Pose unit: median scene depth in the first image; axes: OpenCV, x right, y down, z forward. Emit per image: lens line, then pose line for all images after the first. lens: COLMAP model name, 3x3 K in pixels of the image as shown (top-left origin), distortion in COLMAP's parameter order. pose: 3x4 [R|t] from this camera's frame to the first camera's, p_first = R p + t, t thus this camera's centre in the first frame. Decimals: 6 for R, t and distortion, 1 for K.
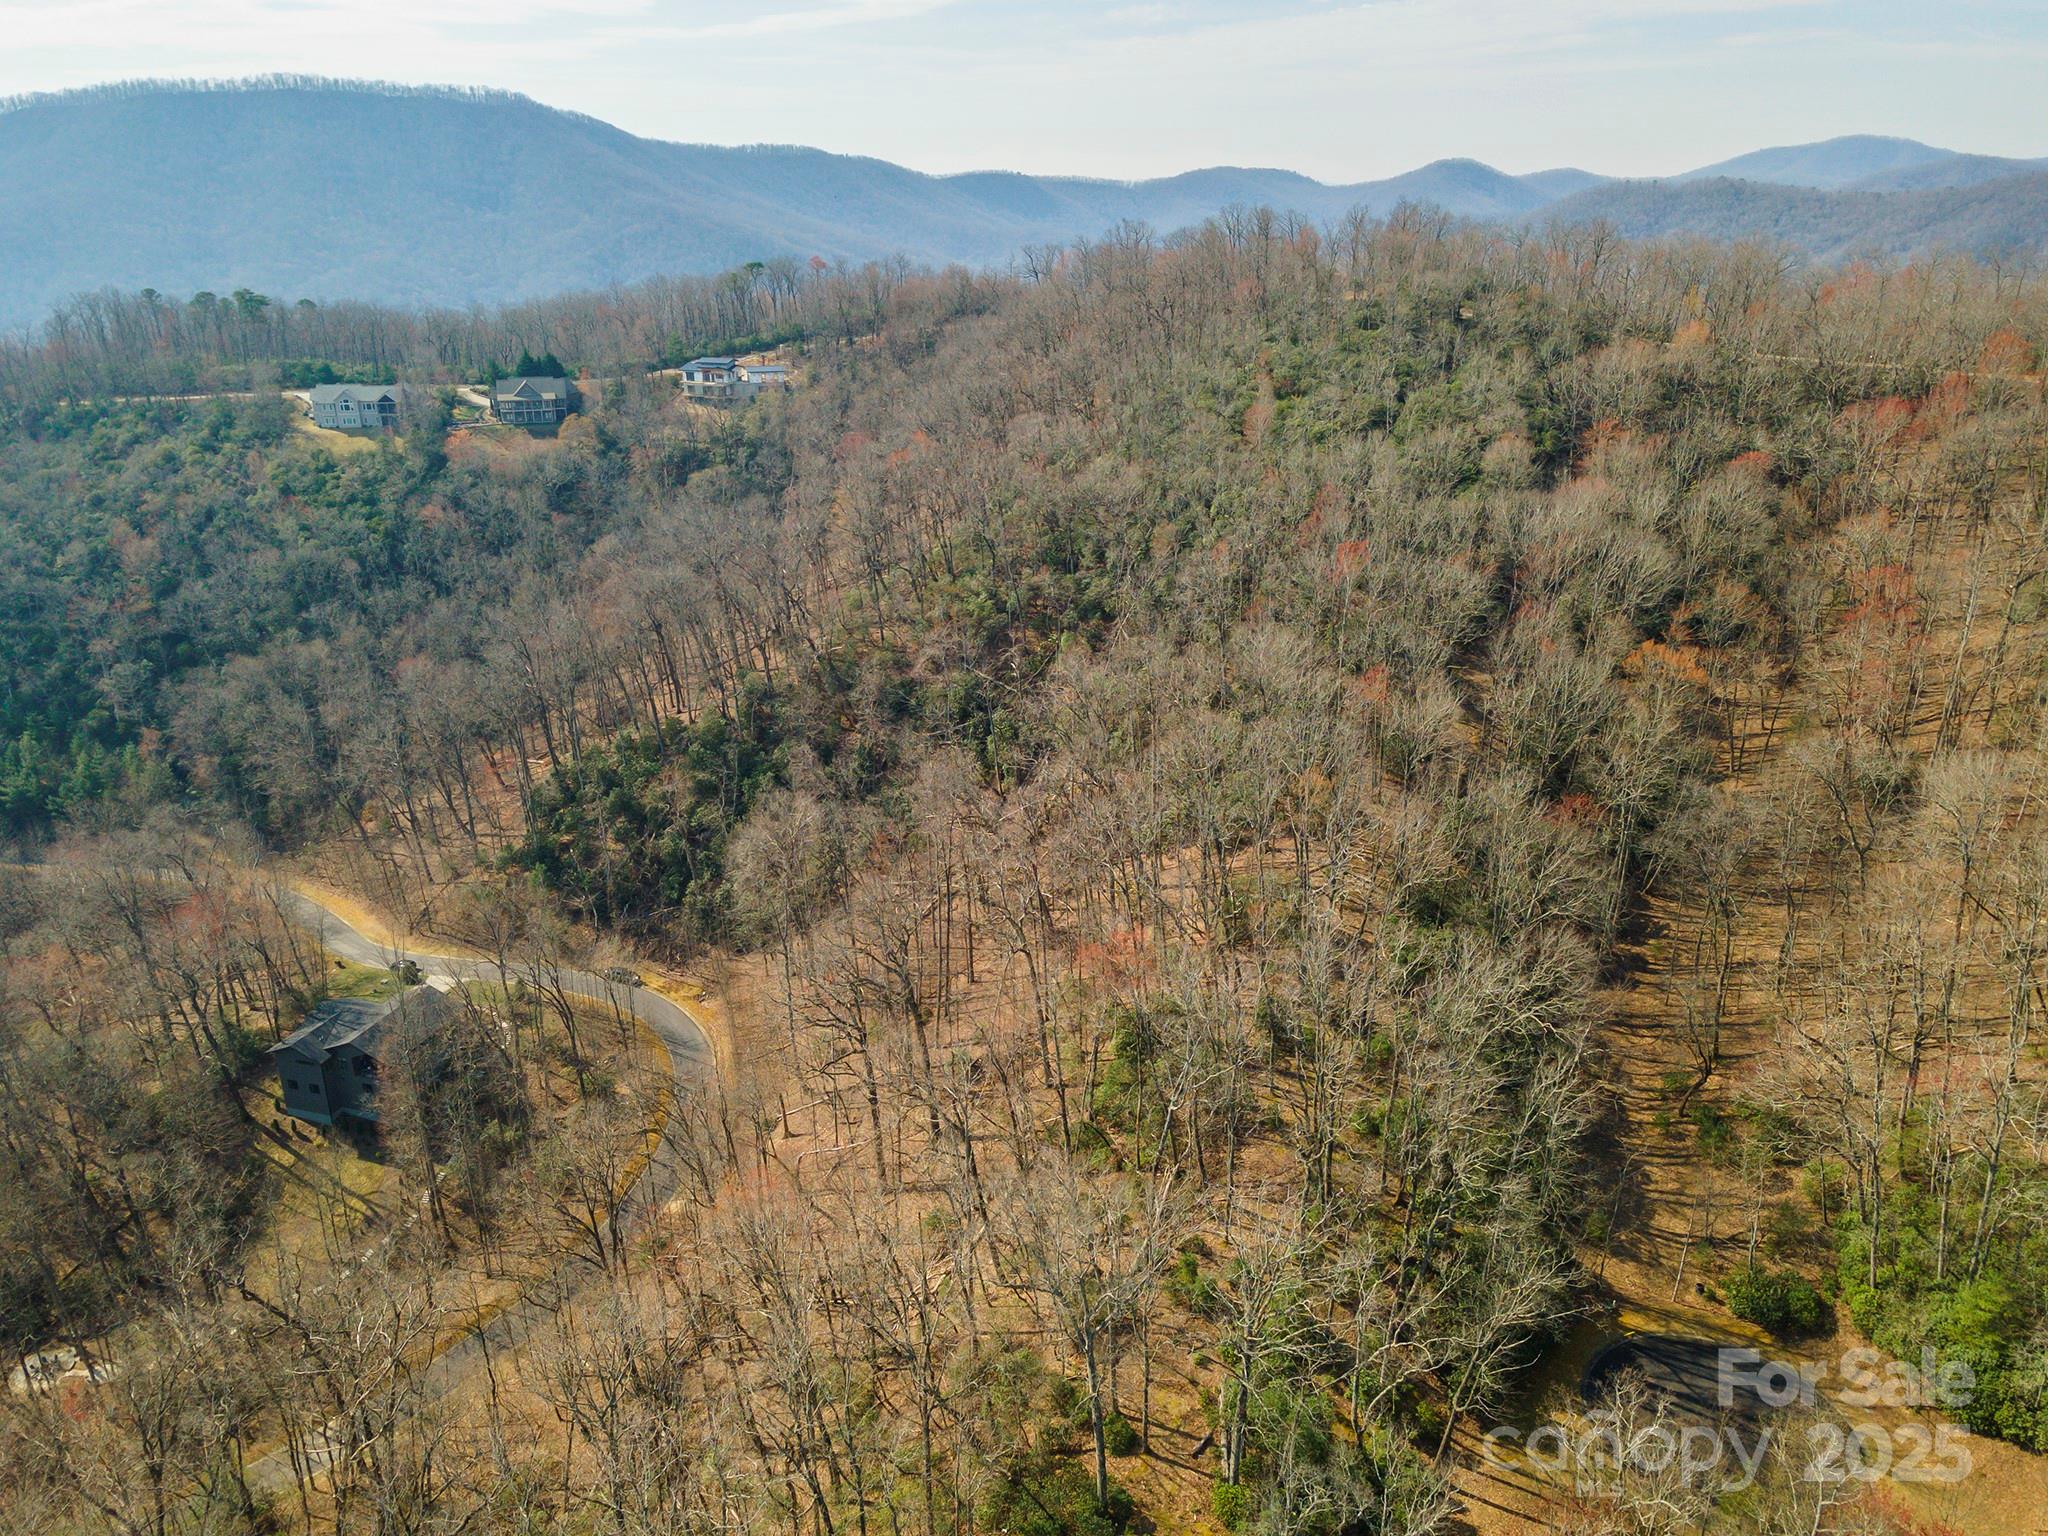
lens RADIAL K [[1476.8, 0, 1012.9], [0, 1476.8, 776.8], [0, 0, 1]] dist [0.035427, 0.031704]
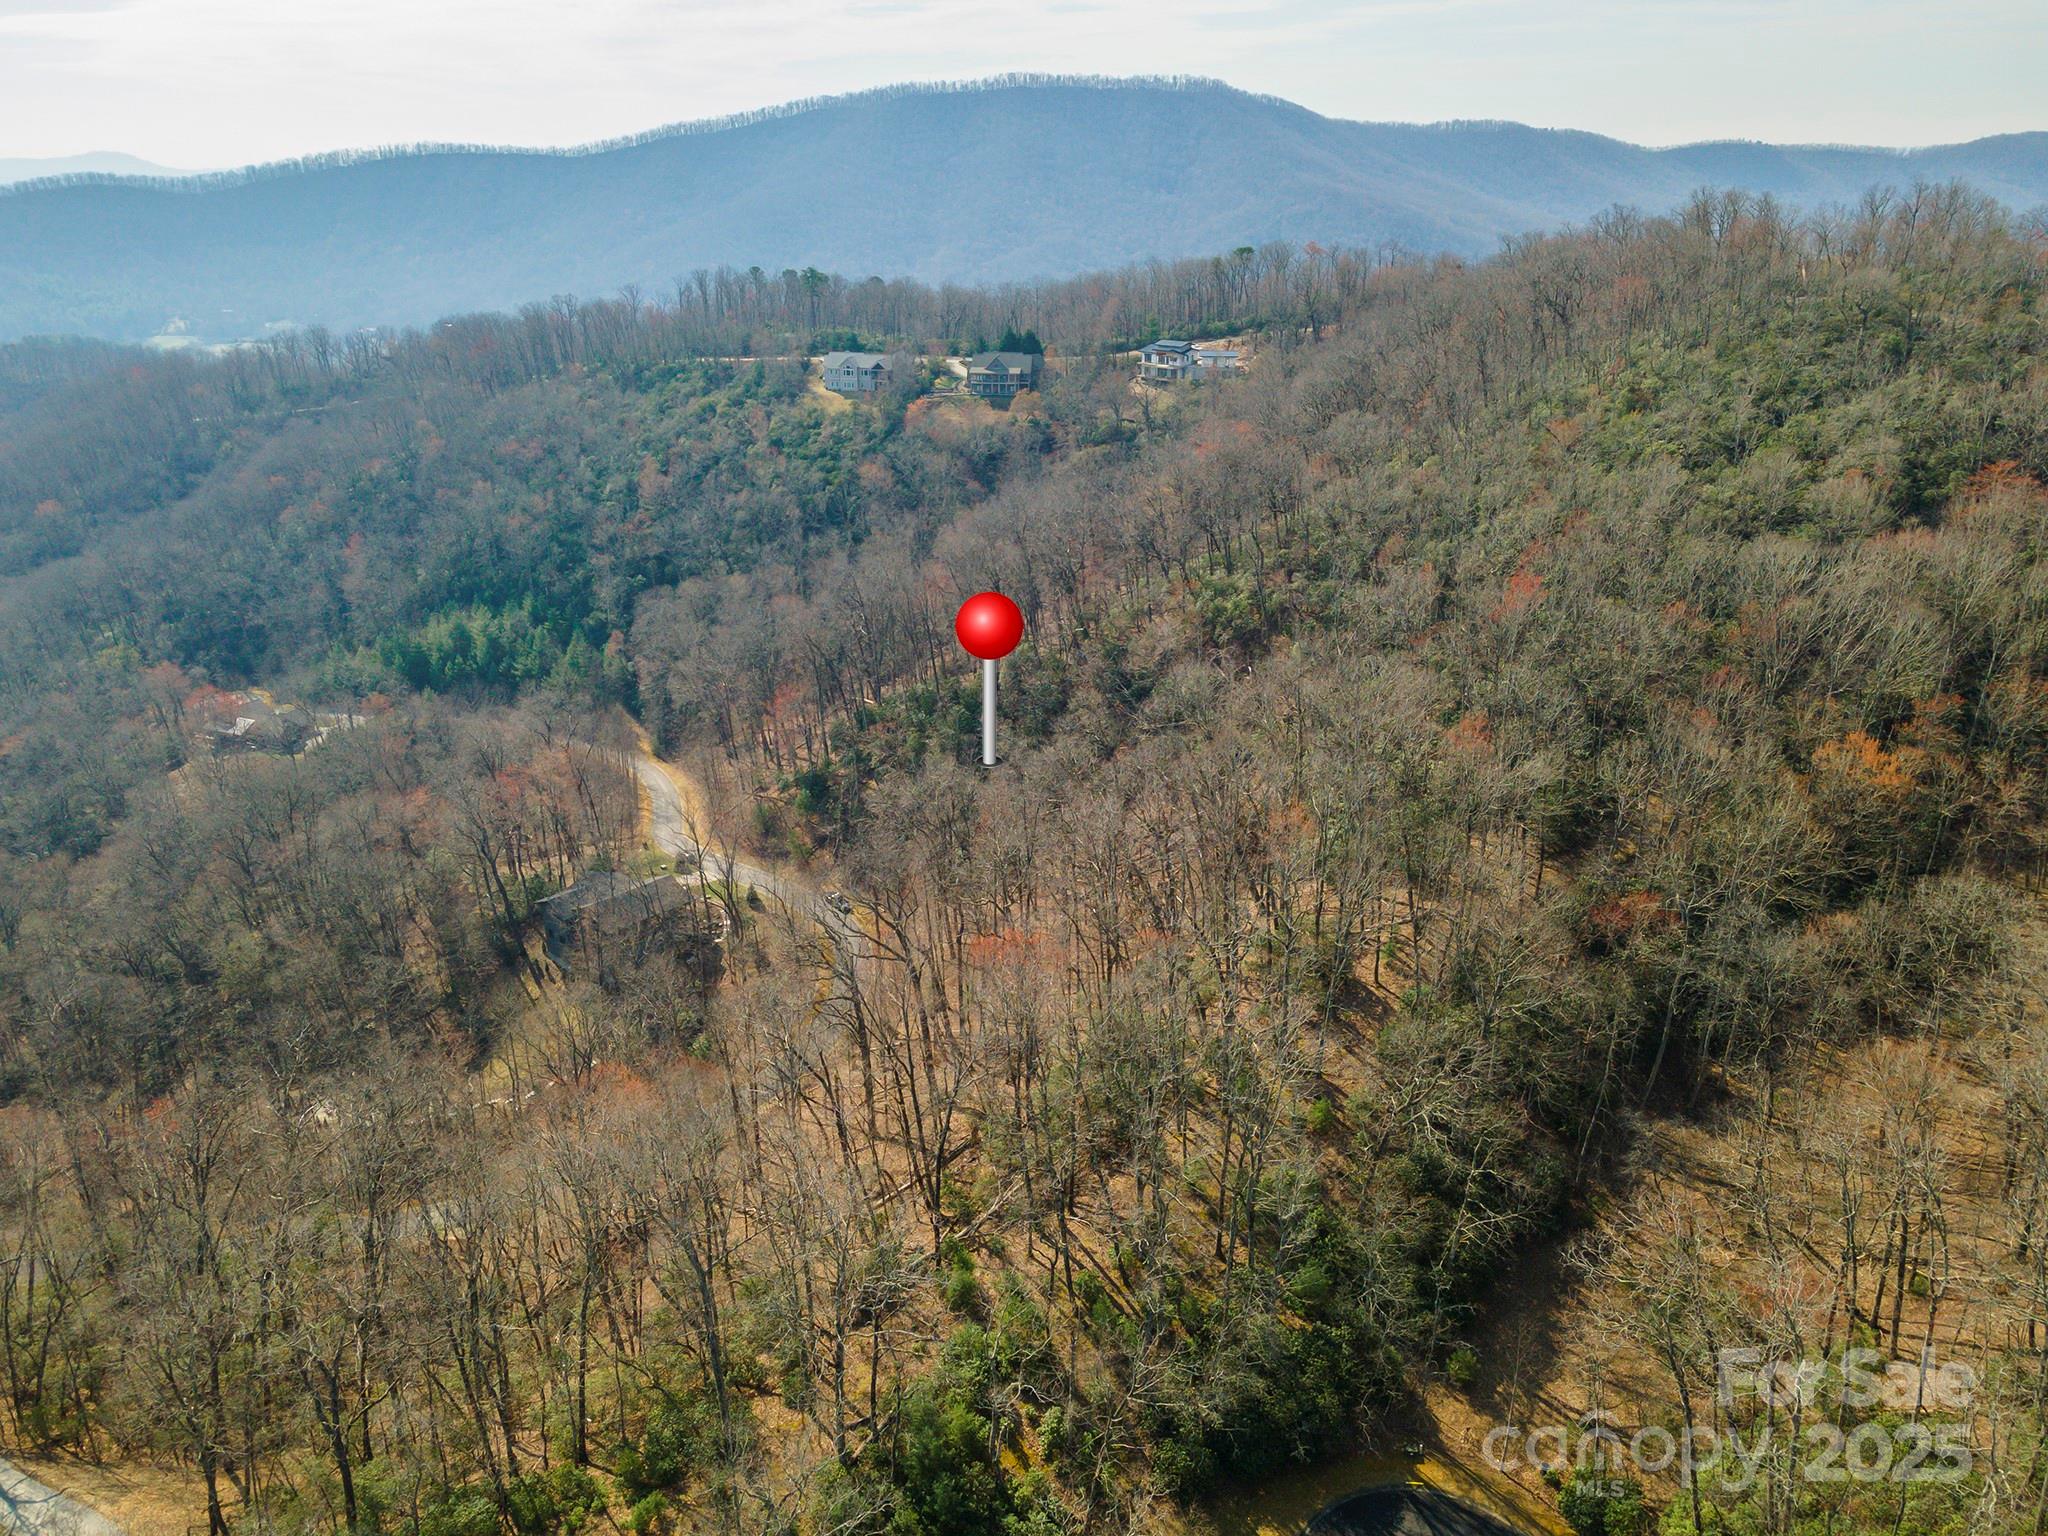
lens RADIAL K [[1476.8, 0, 1008.4], [0, 1476.8, 764.8], [0, 0, 1]] dist [0.035427, 0.031704]
pose [[0.906420, 0.156467, -0.392328, 0.162727], [-0.154520, 0.987306, 0.036757, -0.015419], [0.393099, 0.027305, 0.919091, 0.025971]]
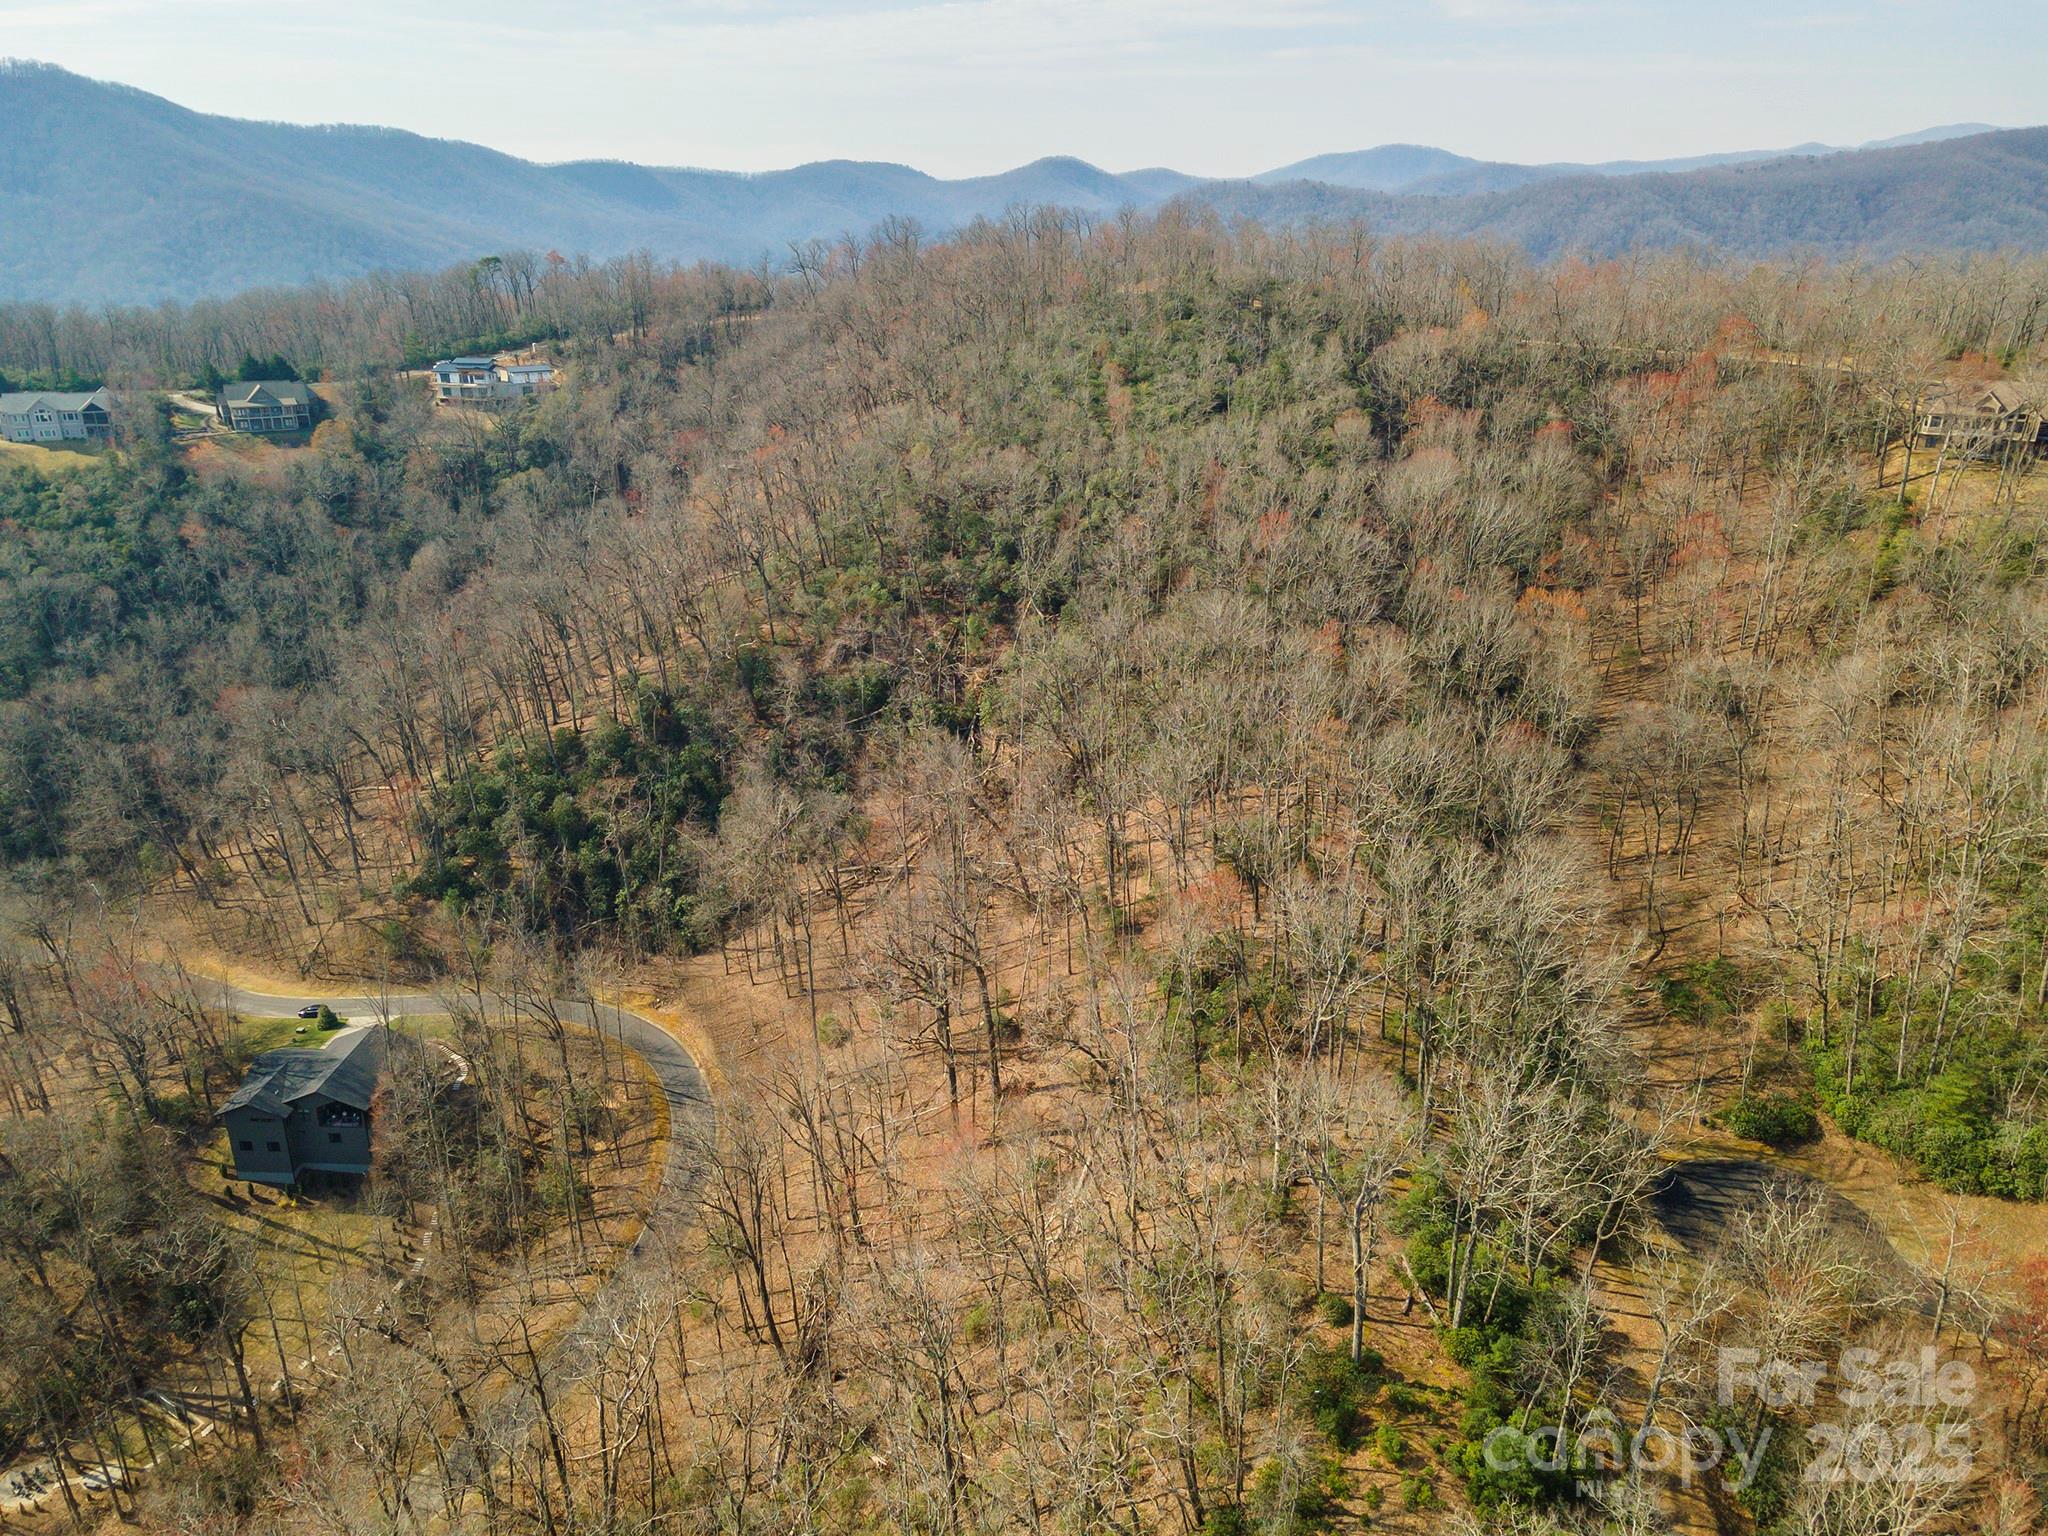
lens RADIAL K [[1476.8, 0, 1019.8], [0, 1476.8, 768.0], [0, 0, 1]] dist [0.035427, 0.031704]
pose [[0.969702, -0.084194, 0.229324, -0.113719], [0.084369, 0.996393, 0.009059, 0.001894], [-0.229259, 0.010563, 0.973308, -0.011766]]
